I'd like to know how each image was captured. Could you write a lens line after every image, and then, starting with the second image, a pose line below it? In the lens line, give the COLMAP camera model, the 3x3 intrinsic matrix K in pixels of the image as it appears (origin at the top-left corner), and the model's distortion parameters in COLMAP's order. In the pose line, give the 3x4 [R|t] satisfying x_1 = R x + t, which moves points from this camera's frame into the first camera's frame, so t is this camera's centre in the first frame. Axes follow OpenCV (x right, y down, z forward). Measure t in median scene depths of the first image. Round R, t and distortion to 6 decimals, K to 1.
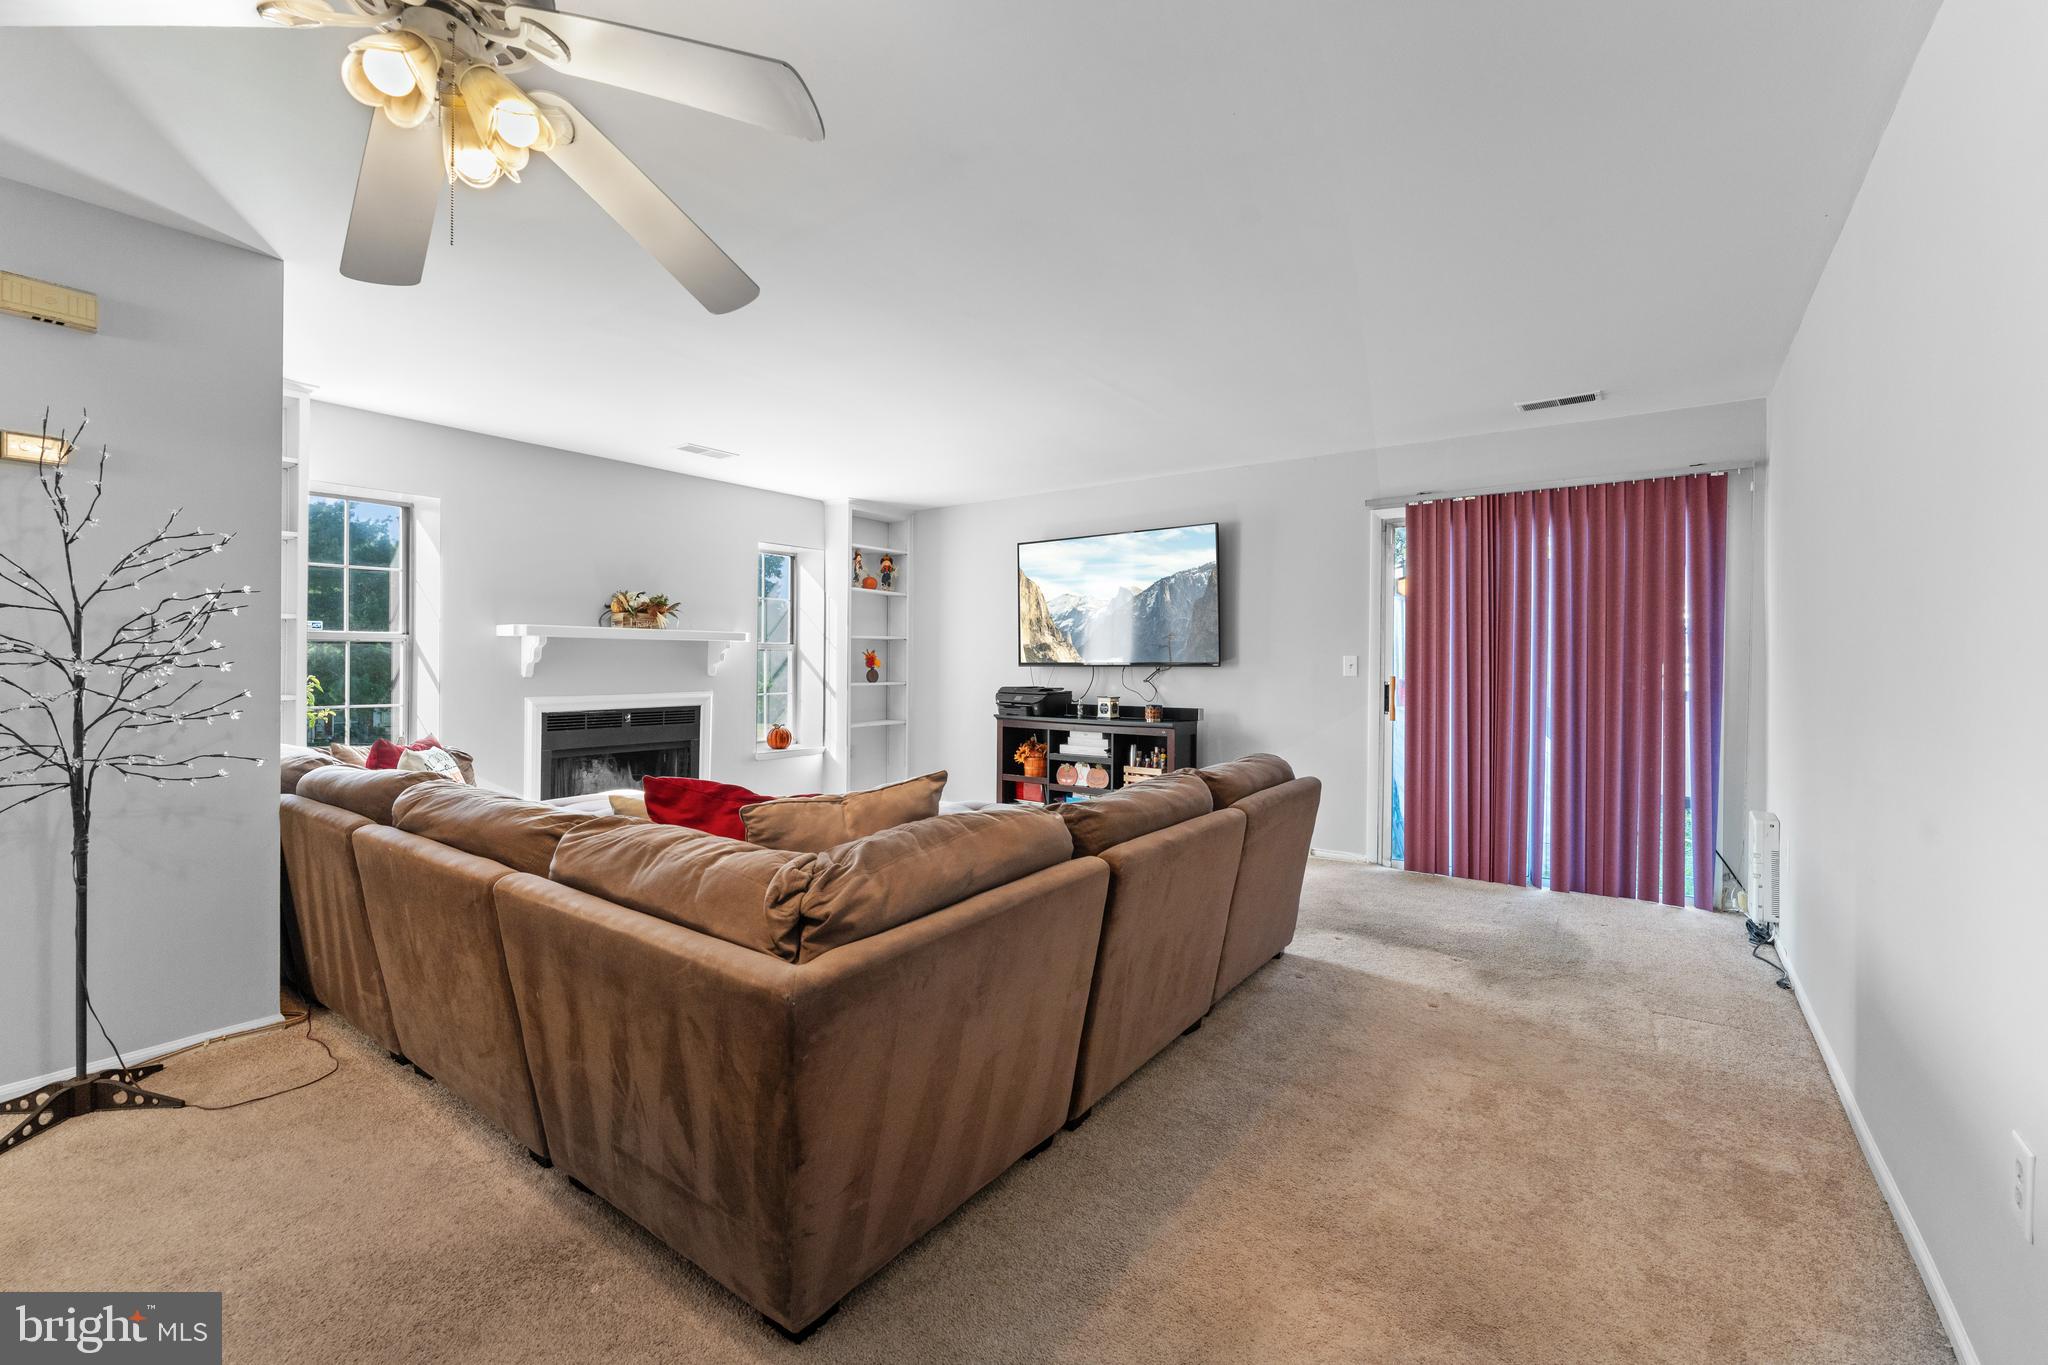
lens RADIAL K [[871.1, 0, 1019.4], [0, 871.1, 667.9], [0, 0, 1]] dist [-0.010855, 0.001944]
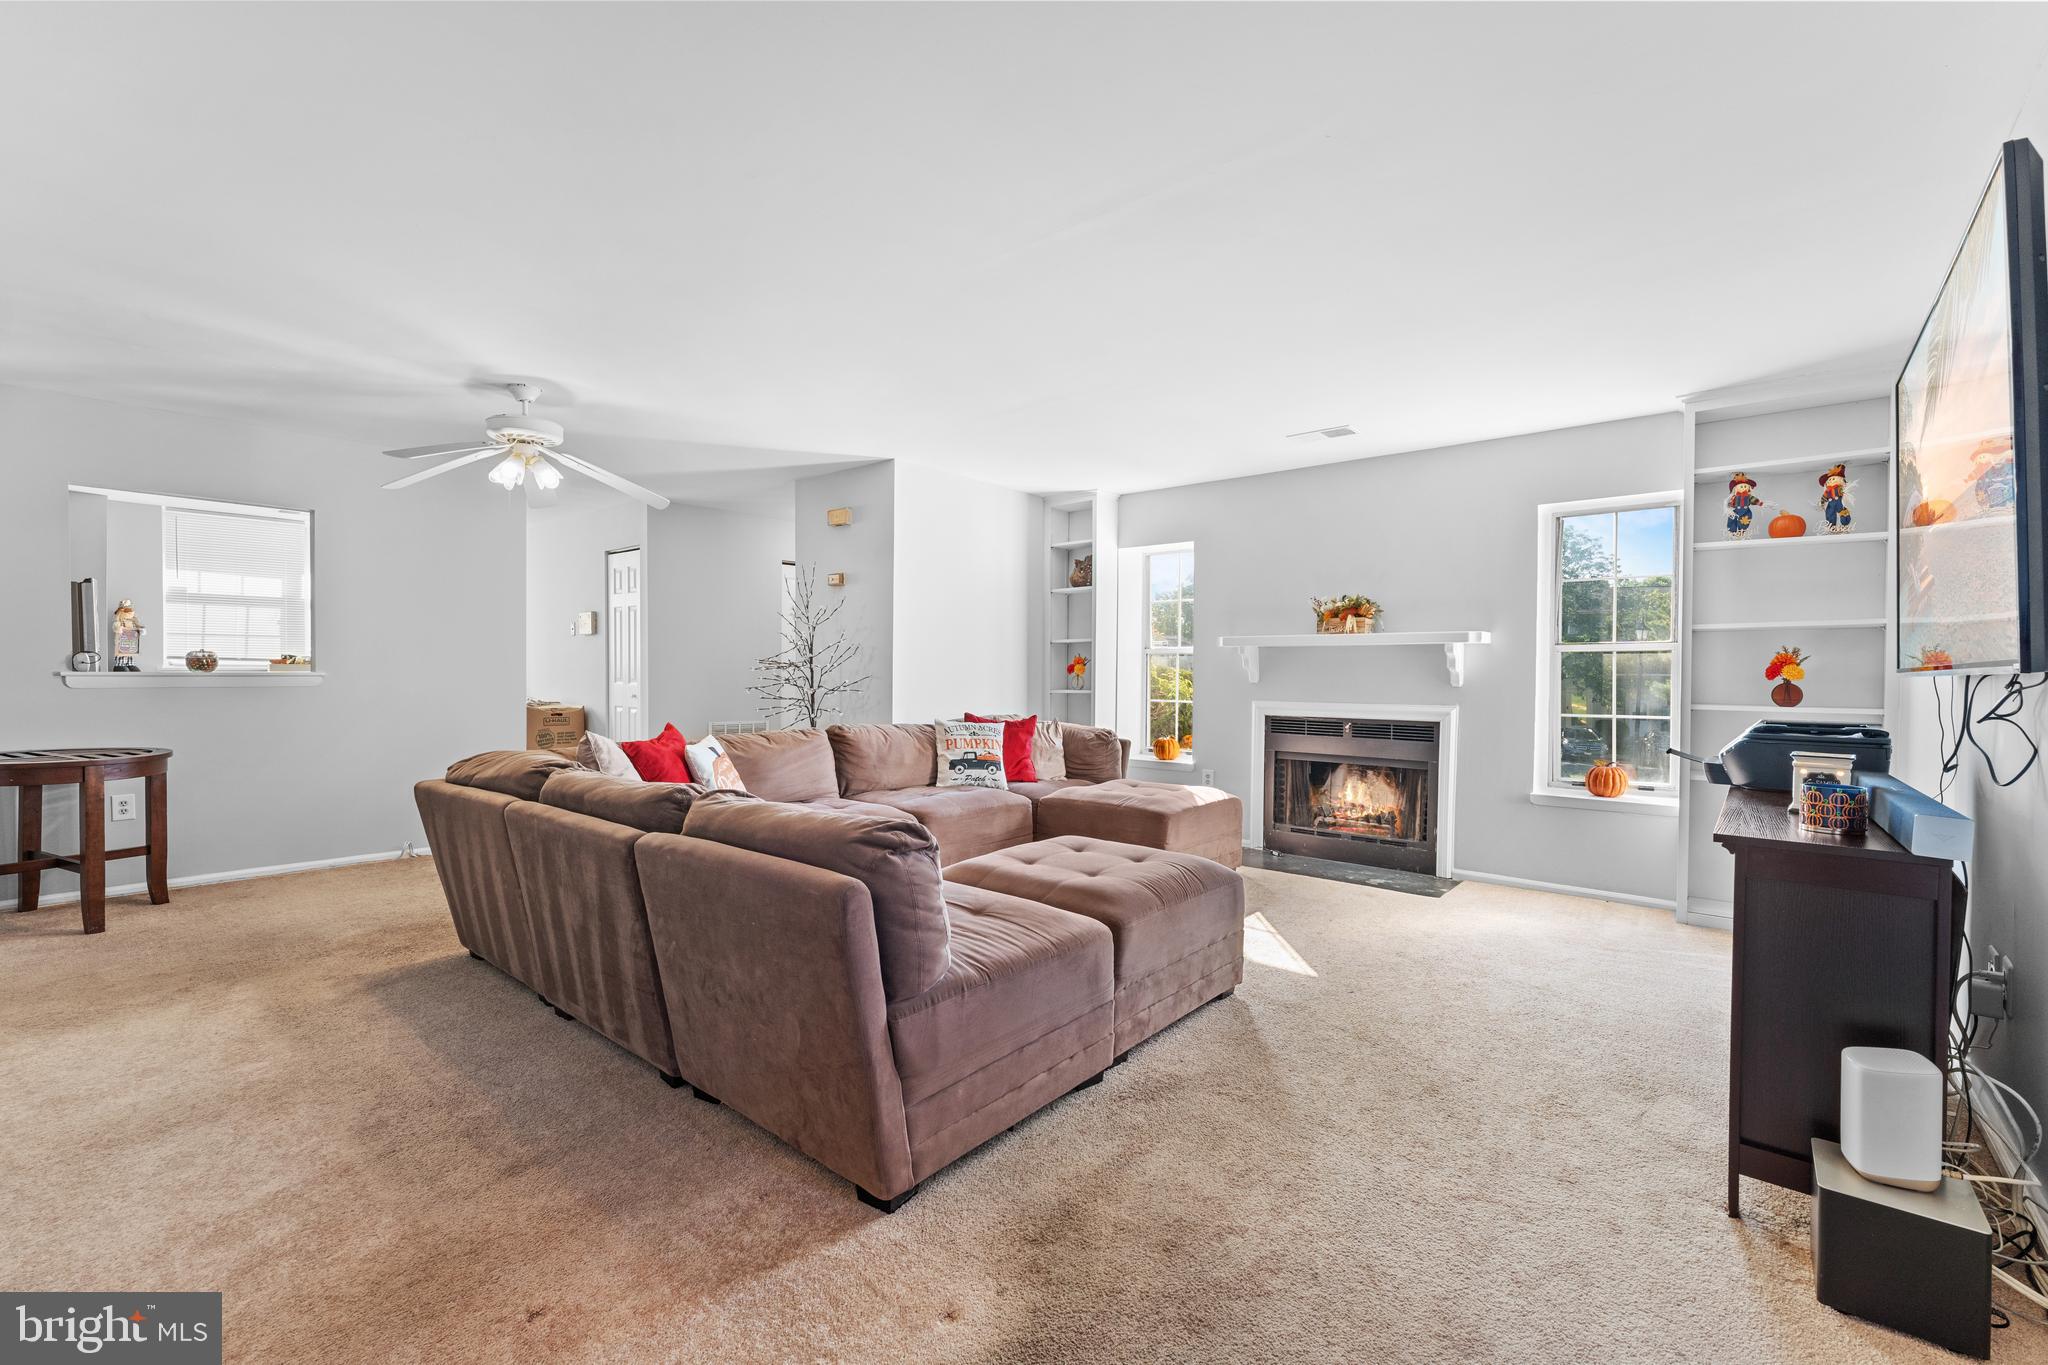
lens RADIAL K [[871.1, 0, 1026.3], [0, 871.1, 679.3], [0, 0, 1]] dist [-0.010855, 0.001944]
pose [[-0.083750, 0.007554, -0.996458, 0.529742], [-0.011235, 0.999901, 0.008525, 0.000081], [0.996423, 0.011909, -0.083657, 0.731894]]
